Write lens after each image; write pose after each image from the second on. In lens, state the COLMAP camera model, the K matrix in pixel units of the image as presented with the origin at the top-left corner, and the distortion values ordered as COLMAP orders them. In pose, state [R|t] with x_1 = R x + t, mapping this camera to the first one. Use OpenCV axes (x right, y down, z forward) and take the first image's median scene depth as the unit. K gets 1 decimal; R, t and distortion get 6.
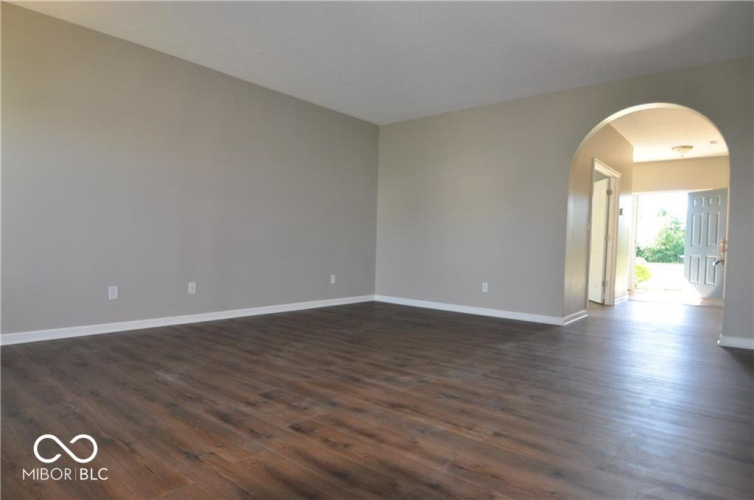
lens RADIAL K [[453.4, 0, 364.5], [0, 453.4, 259.7], [0, 0, 1]] dist [-0.023790, 0.000987]
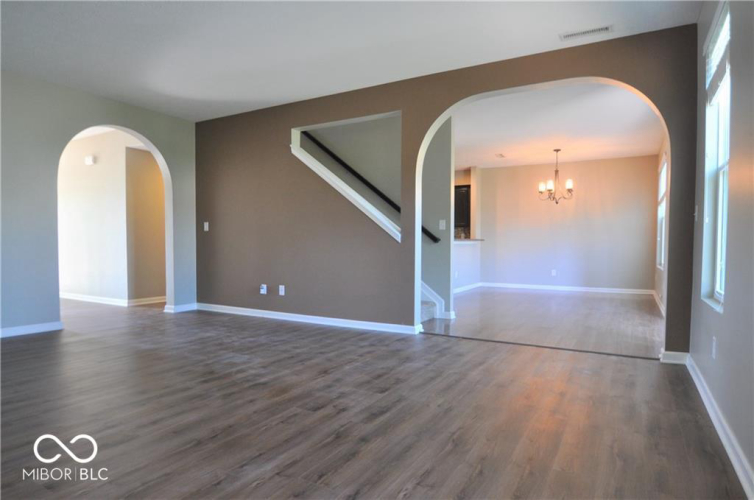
lens RADIAL K [[453.4, 0, 364.5], [0, 453.4, 259.7], [0, 0, 1]] dist [-0.023790, 0.000987]
pose [[-0.183401, -0.058086, 0.981321, -1.118862], [0.022174, 0.997754, 0.063203, -0.086839], [-0.982788, 0.033351, -0.181701, 0.984418]]
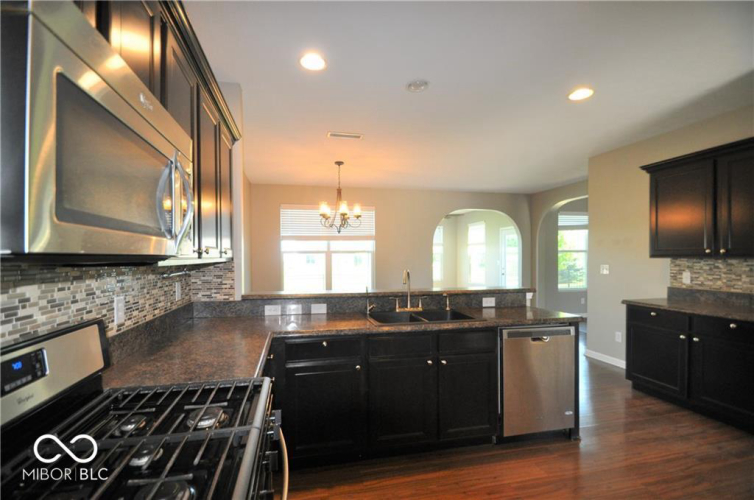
lens RADIAL K [[325.3, 0, 373.9], [0, 325.3, 259.7], [0, 0, 1]] dist [0.000006, -0.000031]
pose [[-0.604125, -0.014640, -0.796755, 2.761979], [-0.033955, 0.999396, 0.007382, -0.120665], [0.796166, 0.031514, -0.604257, 0.307012]]
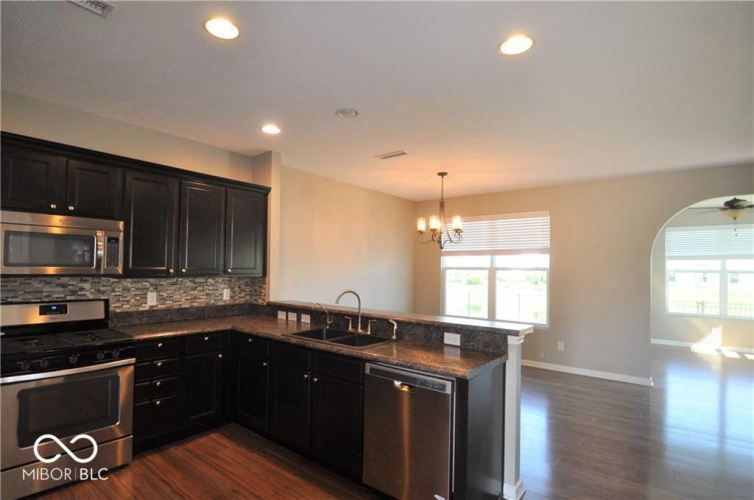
lens RADIAL K [[379.2, 0, 366.4], [0, 379.2, 262.3], [0, 0, 1]] dist [-0.004929, -0.000530]
pose [[-0.998800, -0.039844, -0.028493, 1.944962], [-0.040286, 0.999074, 0.015114, -0.189486], [0.027864, 0.016243, -0.999480, 0.928154]]
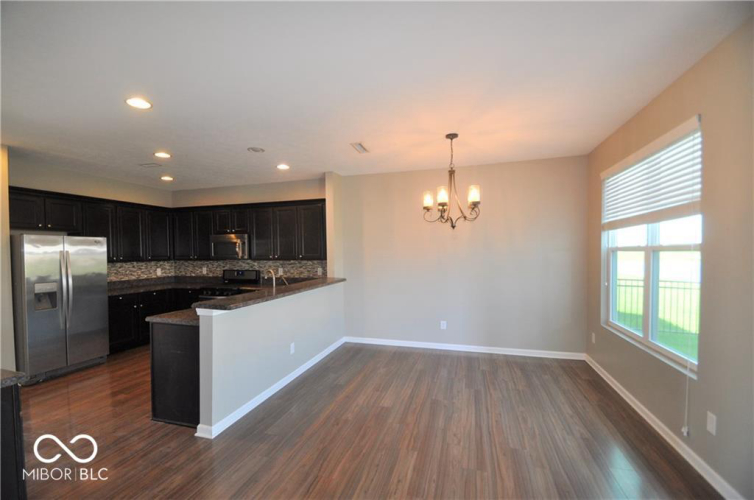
lens RADIAL K [[331.7, 0, 366.8], [0, 331.7, 261.8], [0, 0, 1]] dist [0.019672, -0.020027]
pose [[-0.393064, -0.047298, 0.918294, 0.527112], [0.028483, 0.997571, 0.063573, -0.199972], [-0.919070, 0.051144, -0.390762, 0.003075]]
